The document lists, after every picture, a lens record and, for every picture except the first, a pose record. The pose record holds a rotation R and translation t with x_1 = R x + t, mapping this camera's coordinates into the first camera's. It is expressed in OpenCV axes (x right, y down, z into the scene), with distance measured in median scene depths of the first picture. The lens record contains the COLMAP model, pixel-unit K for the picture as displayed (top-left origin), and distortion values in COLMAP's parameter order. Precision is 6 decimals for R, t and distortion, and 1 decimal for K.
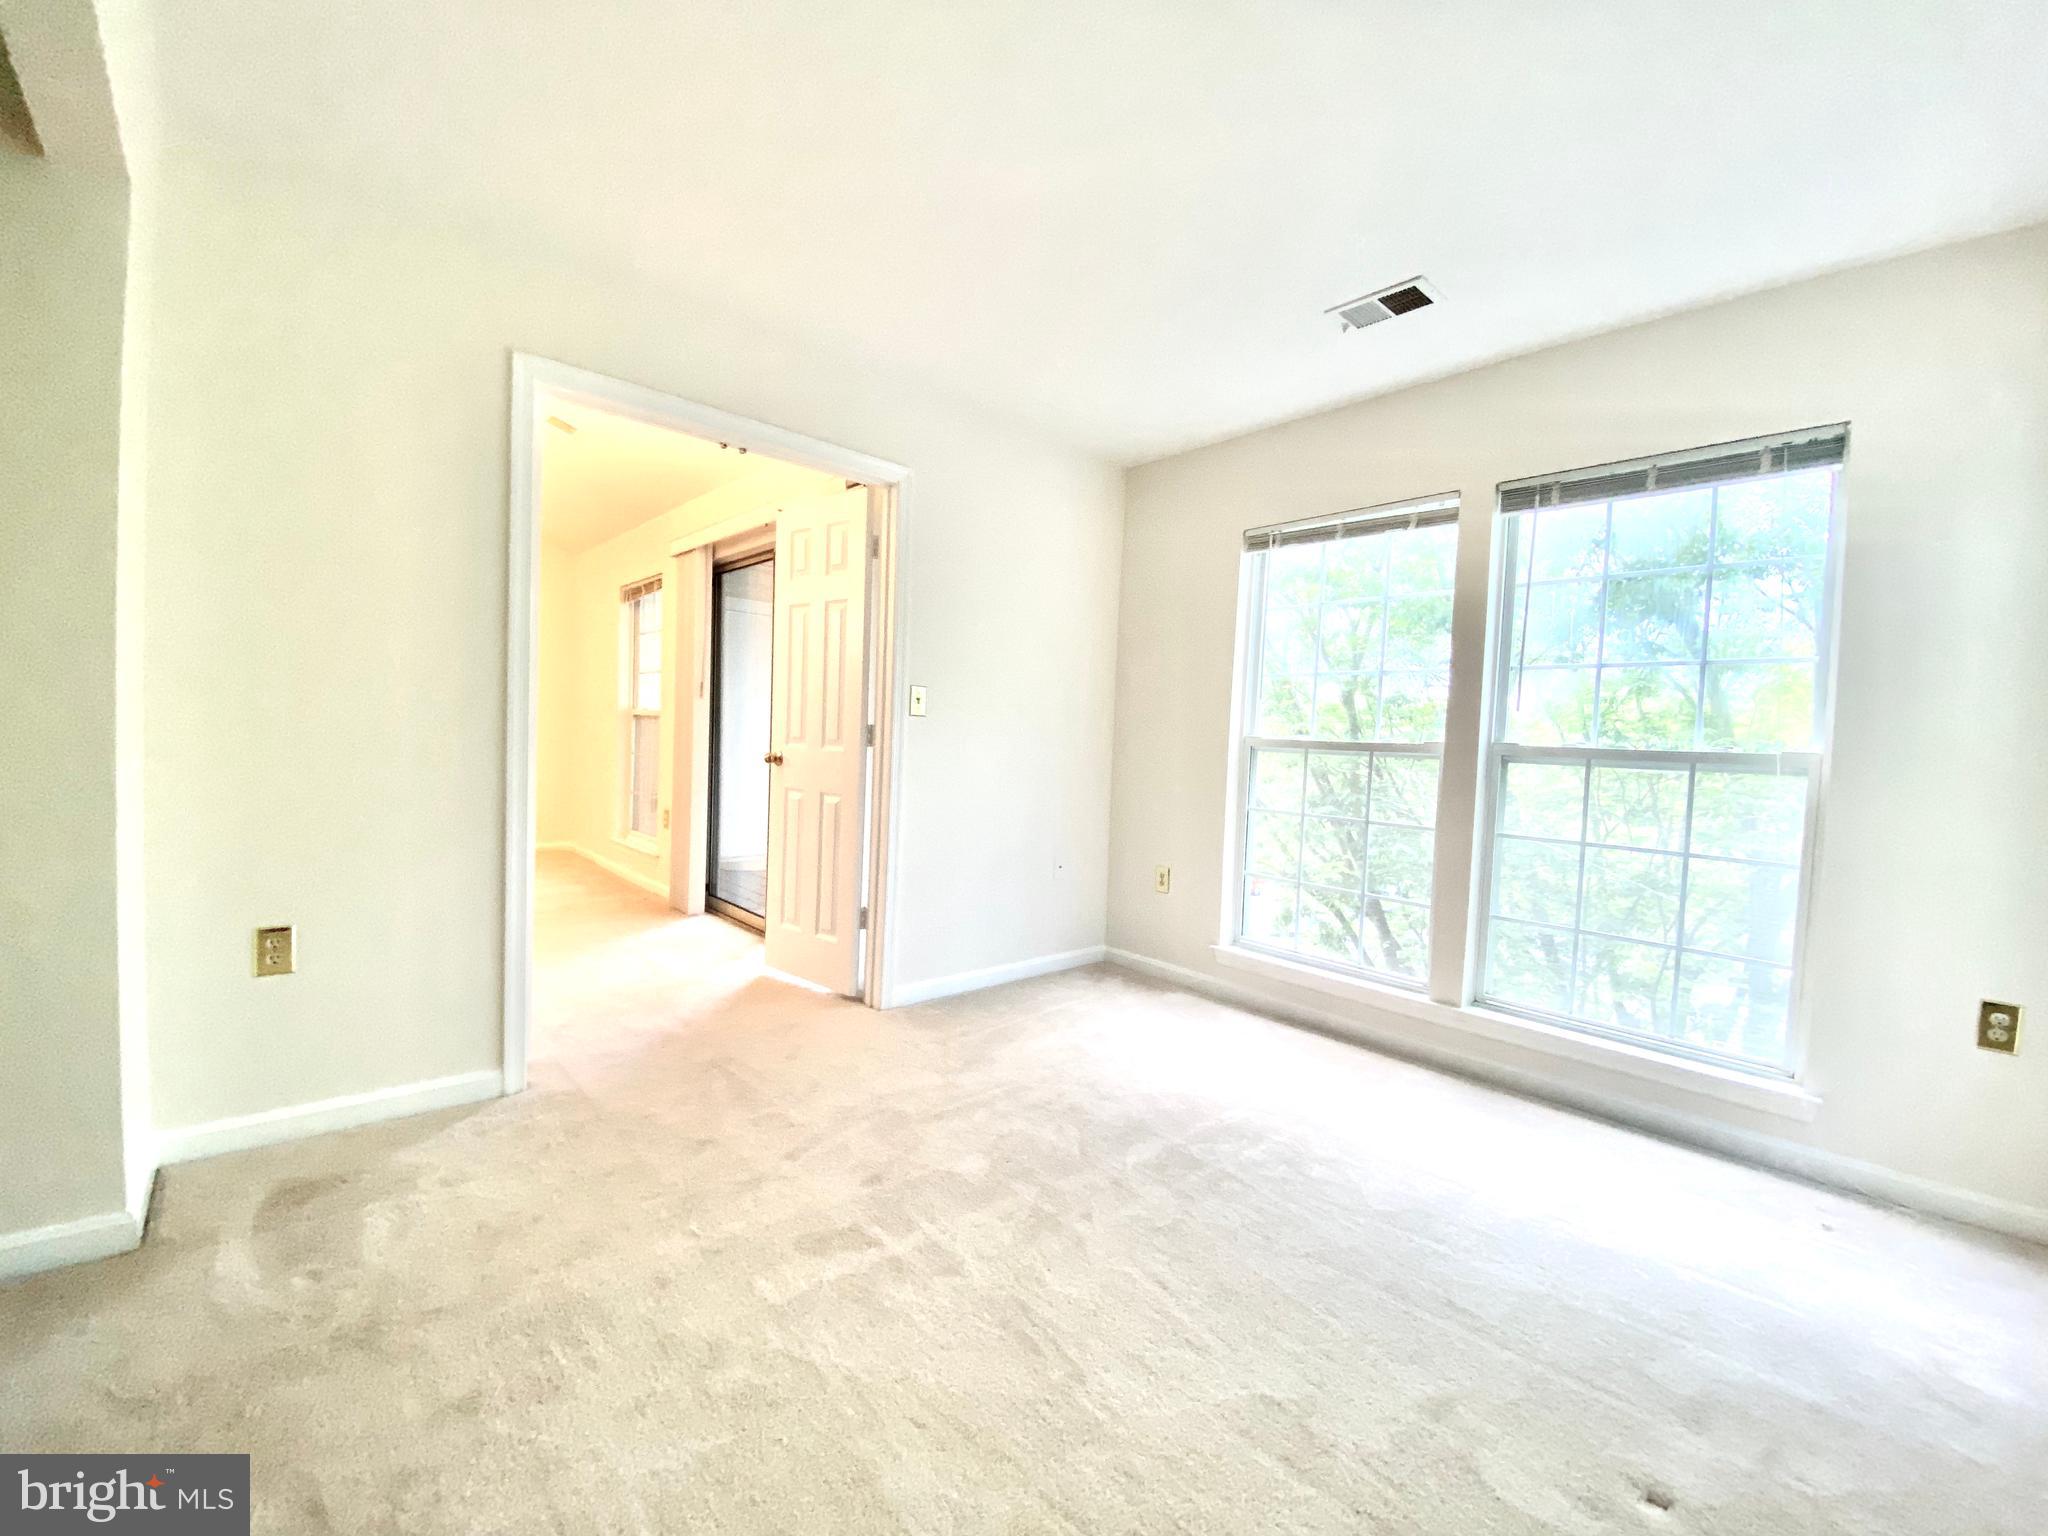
lens RADIAL K [[832.0, 0, 1022.8], [0, 832.0, 774.6], [0, 0, 1]] dist [0.024379, -0.037662]
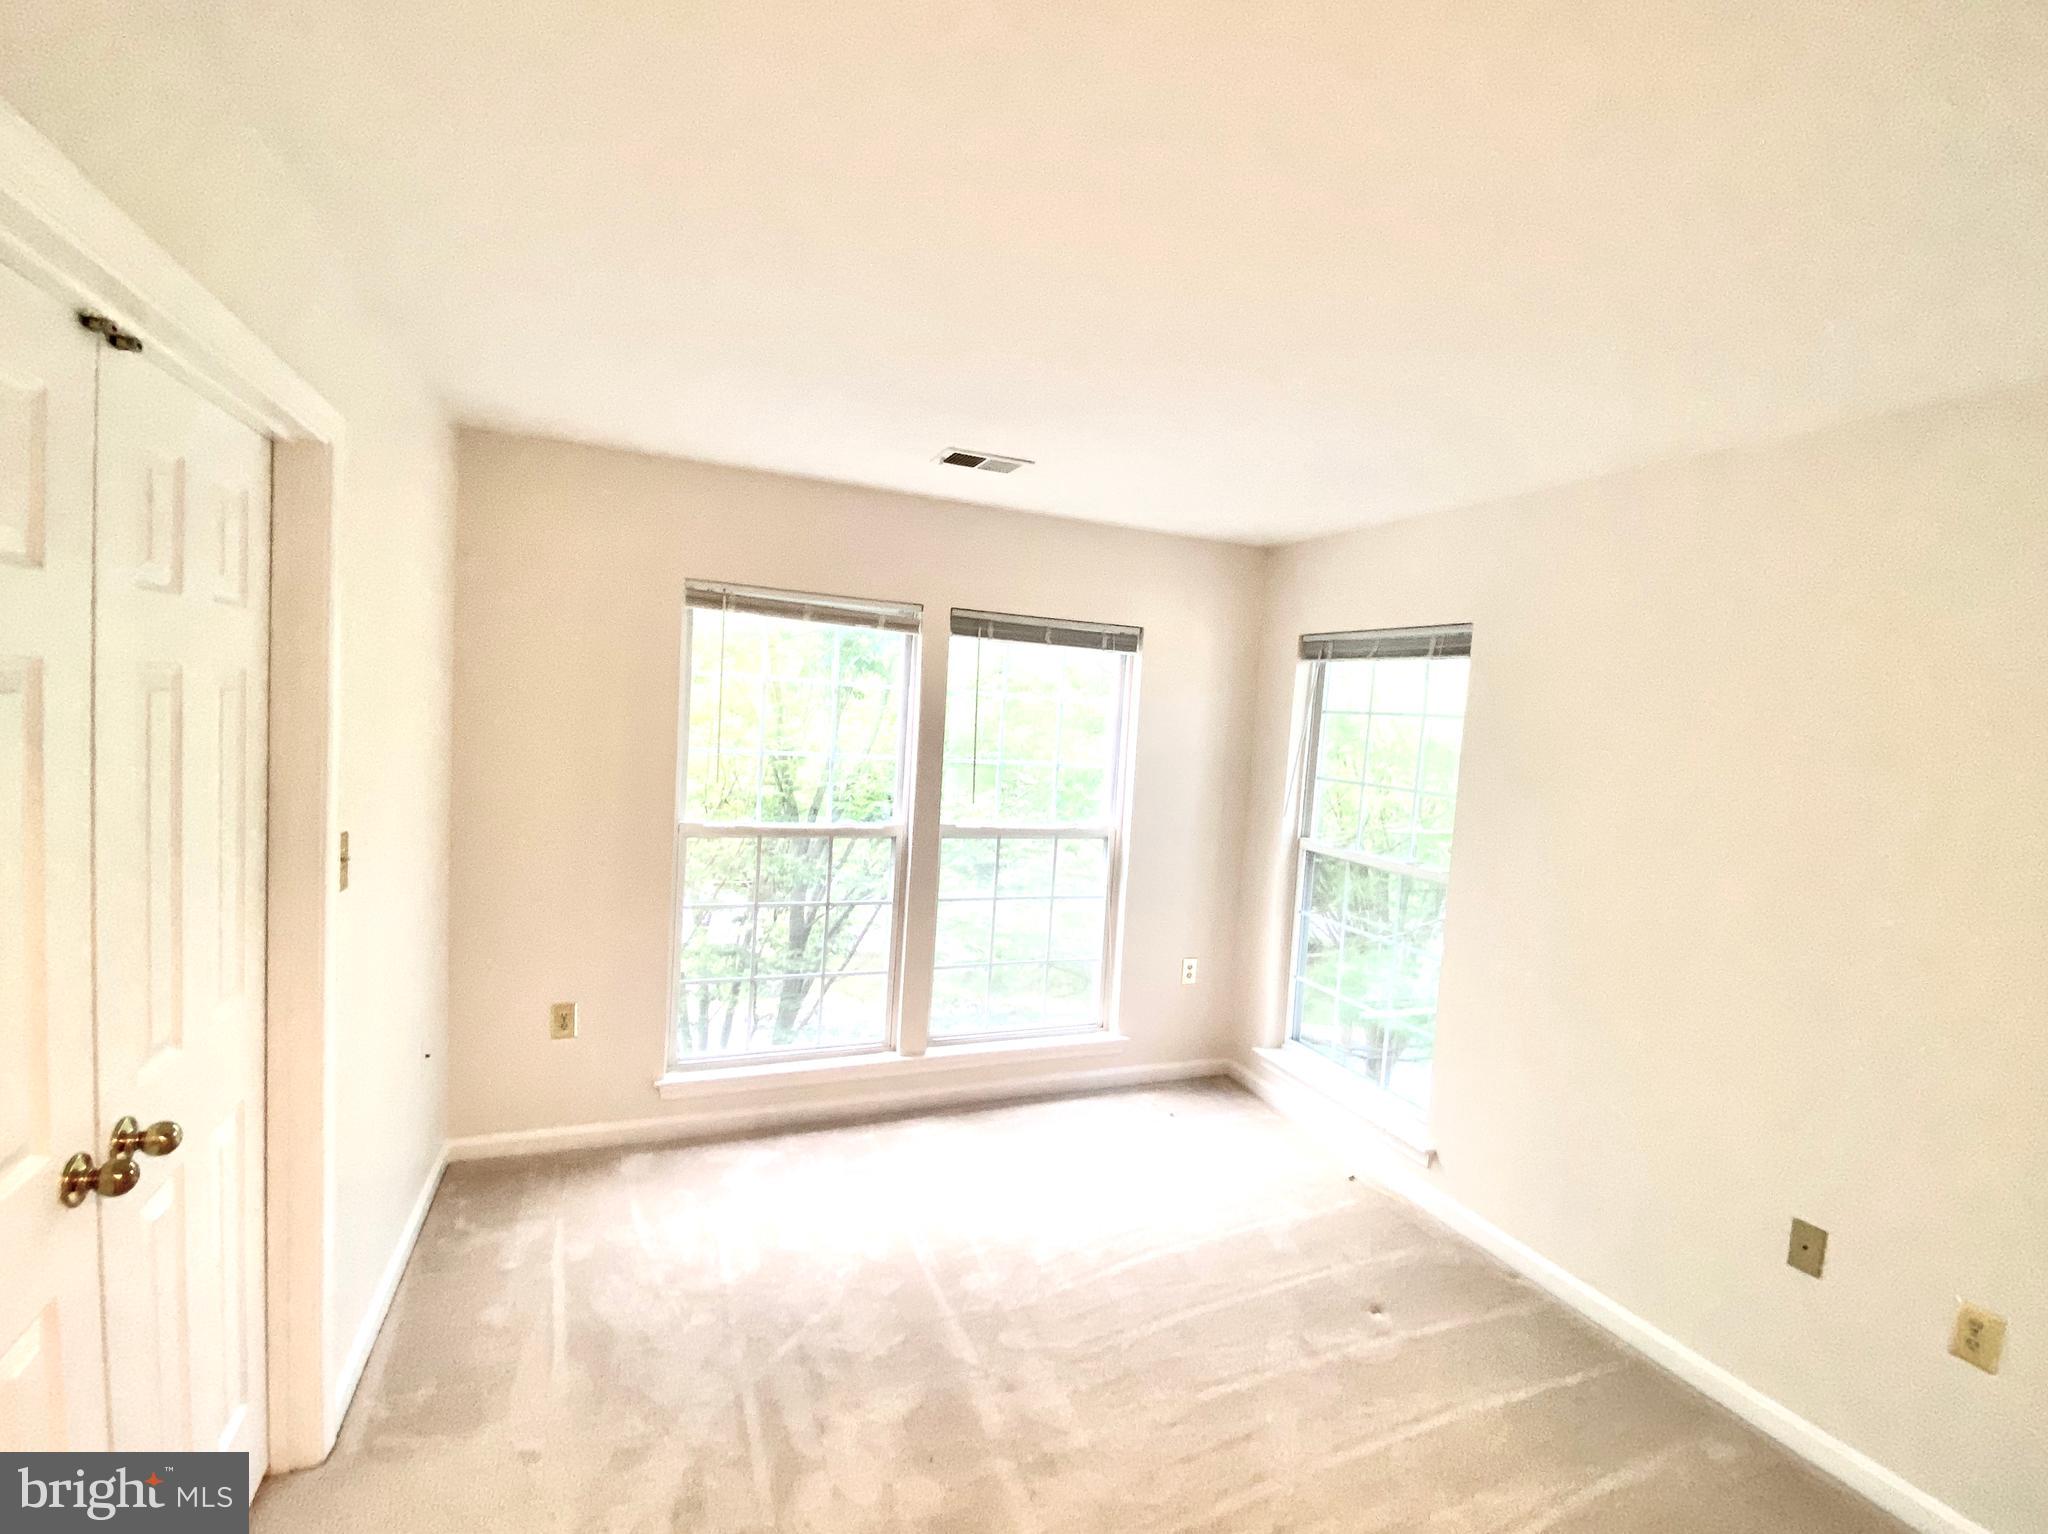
lens RADIAL K [[832.0, 0, 1022.8], [0, 832.0, 773.6], [0, 0, 1]] dist [0.024379, -0.037662]
pose [[0.328679, -0.036788, 0.943725, -0.497572], [0.007917, 0.999313, 0.036197, -0.146962], [-0.944409, -0.004426, 0.328745, 0.479654]]
